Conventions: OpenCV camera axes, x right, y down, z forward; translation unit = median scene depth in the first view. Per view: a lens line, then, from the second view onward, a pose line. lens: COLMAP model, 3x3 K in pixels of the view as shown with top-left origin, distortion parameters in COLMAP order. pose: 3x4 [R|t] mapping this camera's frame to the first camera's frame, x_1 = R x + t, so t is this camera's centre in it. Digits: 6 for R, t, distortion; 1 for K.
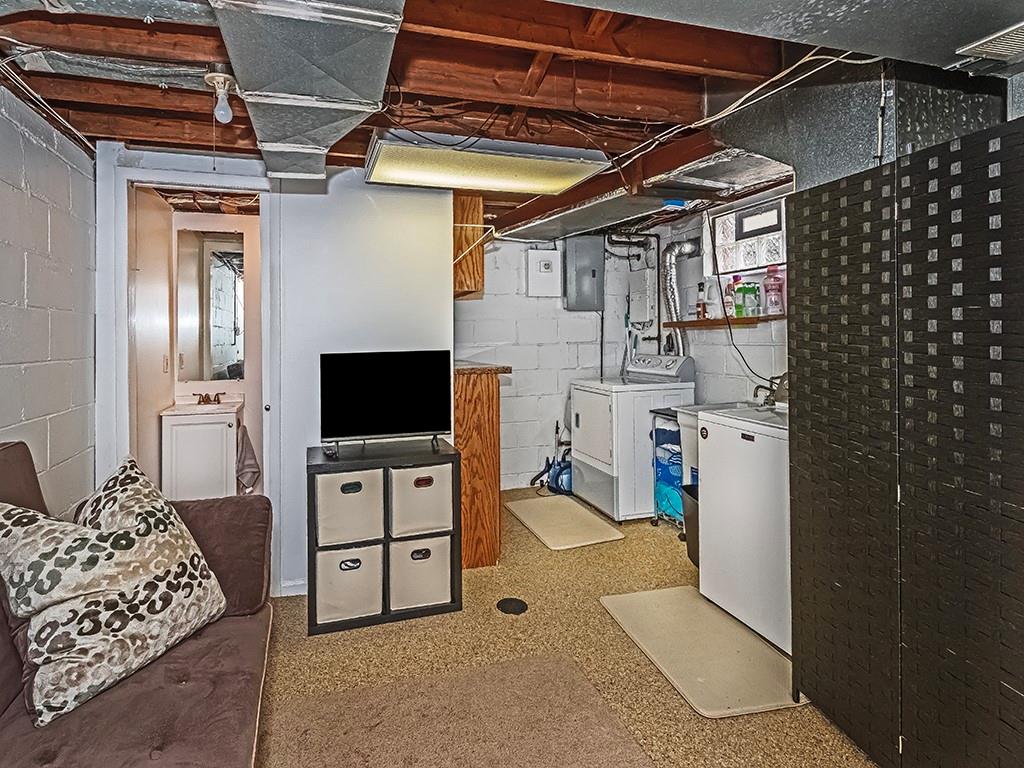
lens RADIAL K [[510.3, 0, 456.9], [0, 510.3, 335.2], [0, 0, 1]] dist [-0.005176, -0.002174]
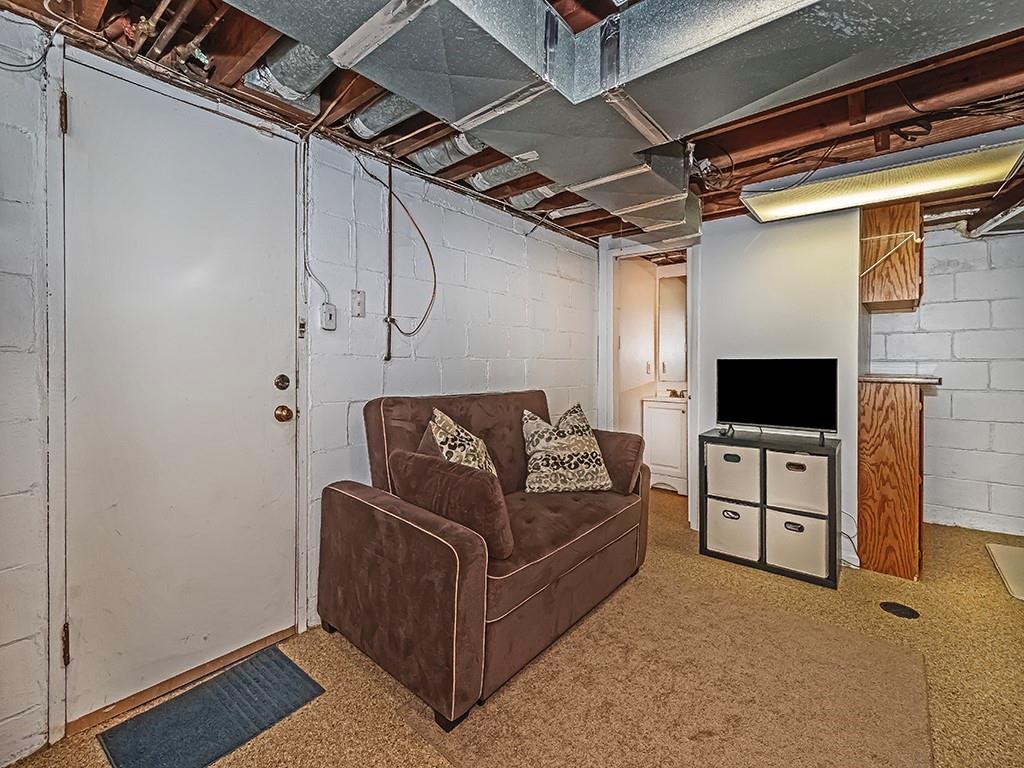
lens RADIAL K [[456.8, 0, 515.0], [0, 456.8, 376.9], [0, 0, 1]] dist [0.003994, -0.000231]
pose [[0.570502, 0.038323, -0.820401, 0.443051], [-0.006527, 0.999091, 0.042131, 0.036016], [0.821270, -0.018681, 0.570234, -0.158728]]
